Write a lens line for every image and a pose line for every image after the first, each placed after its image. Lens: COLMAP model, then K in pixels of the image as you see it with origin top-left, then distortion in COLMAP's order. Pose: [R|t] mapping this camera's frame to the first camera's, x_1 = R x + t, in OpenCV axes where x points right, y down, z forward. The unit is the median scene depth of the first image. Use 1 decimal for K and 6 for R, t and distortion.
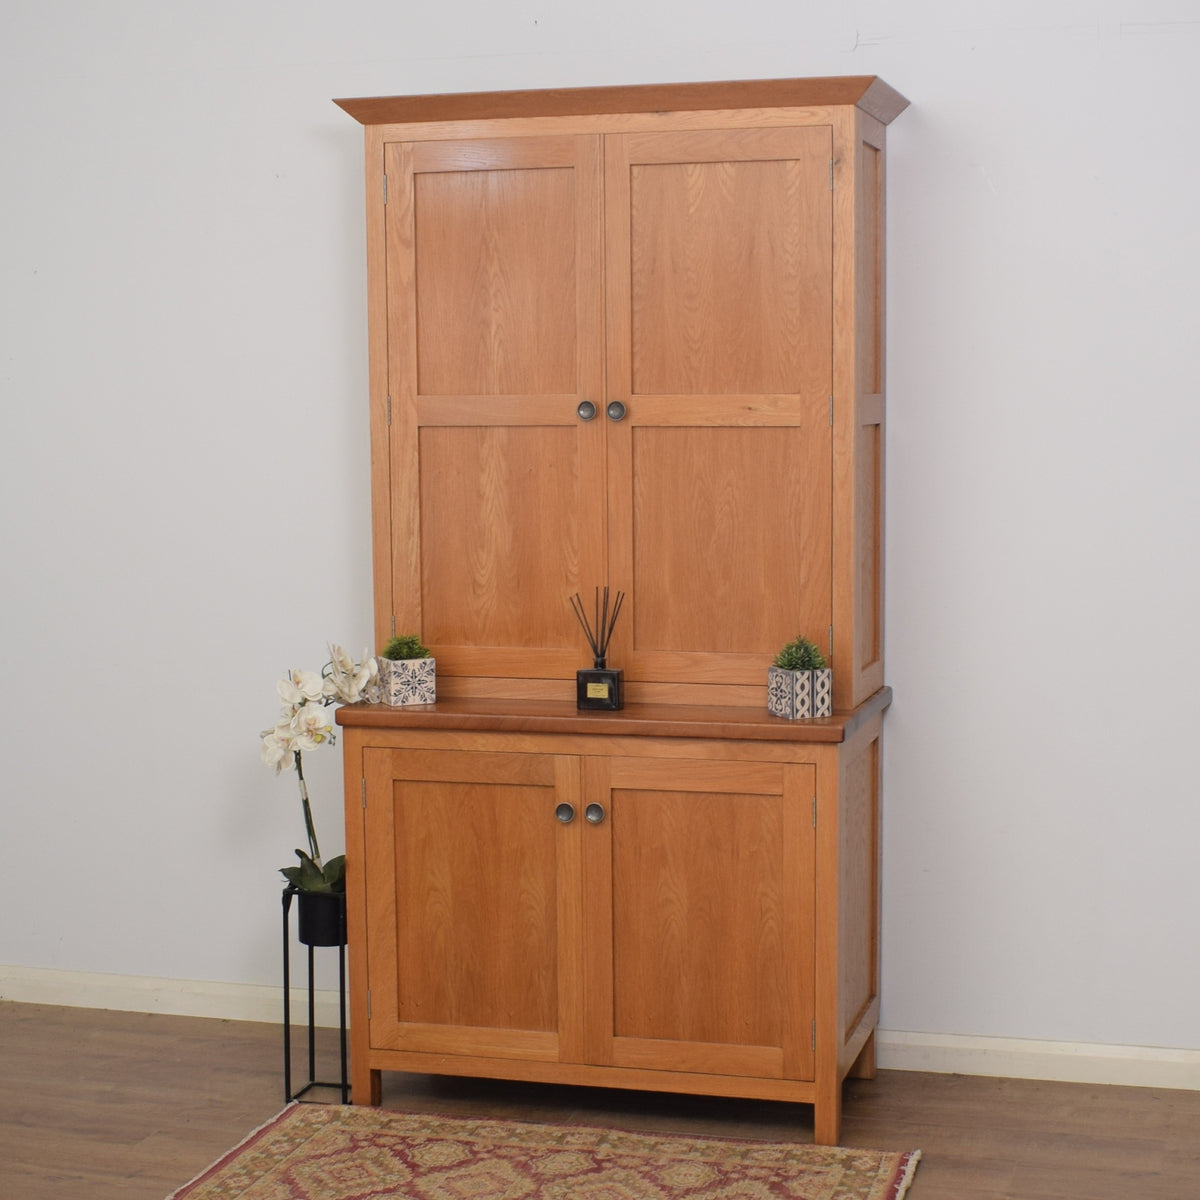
lens RADIAL K [[2214.3, 0, 655.8], [0, 2214.3, 628.0], [0, 0, 1]] dist [-0.110109, 0.000000]
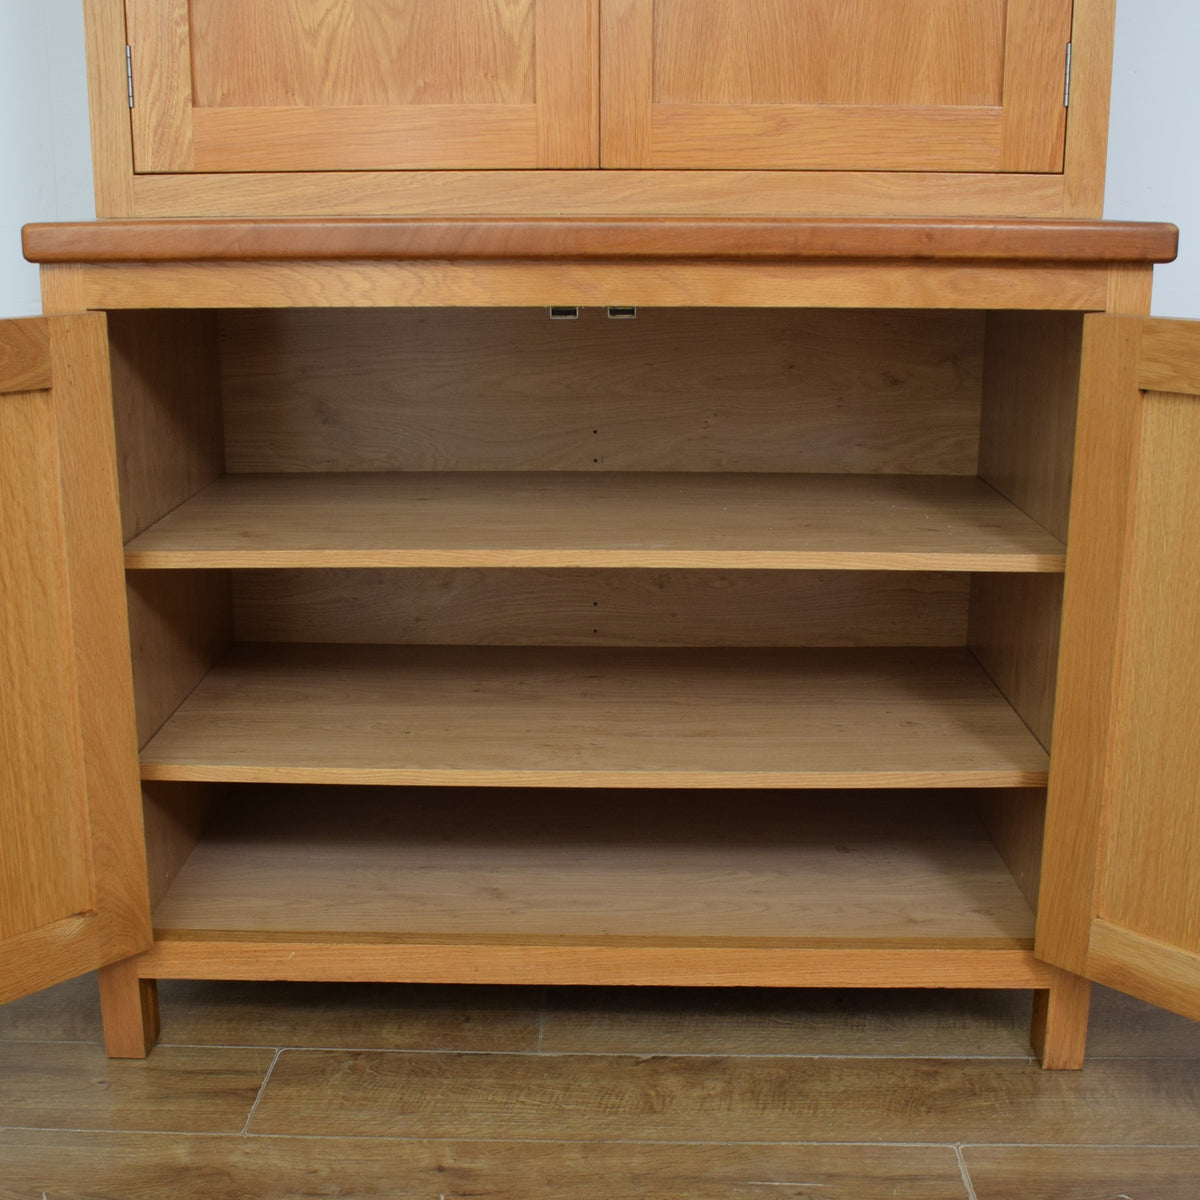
lens RADIAL K [[1681.9, 0, 576.8], [0, 1681.9, 673.5], [0, 0, 1]] dist [-0.093020, 0.000000]
pose [[0.973785, -0.056539, 0.220330, -0.115229], [0.019073, 0.985501, 0.168593, 0.072617], [-0.226668, -0.159971, 0.960745, 0.642906]]
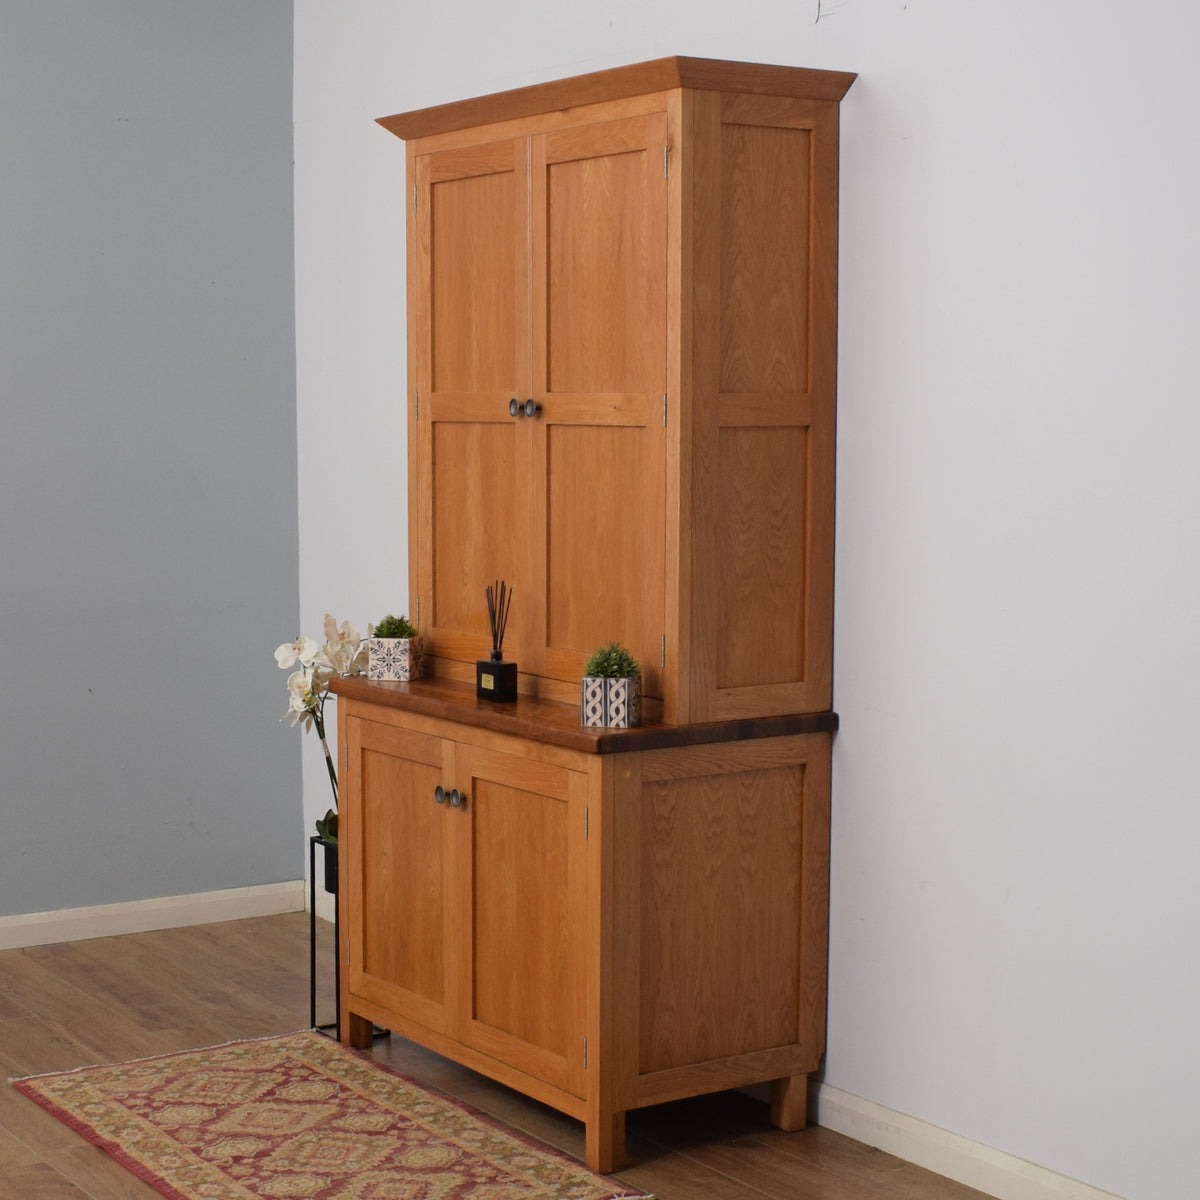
lens RADIAL K [[2214.3, 0, 561.8], [0, 2214.3, 651.5], [0, 0, 1]] dist [-0.110109, 0.000000]
pose [[0.752906, 0.082869, -0.652890, 0.663509], [-0.077909, 0.996288, 0.036612, -0.025546], [0.653501, 0.023300, 0.756567, 0.245307]]
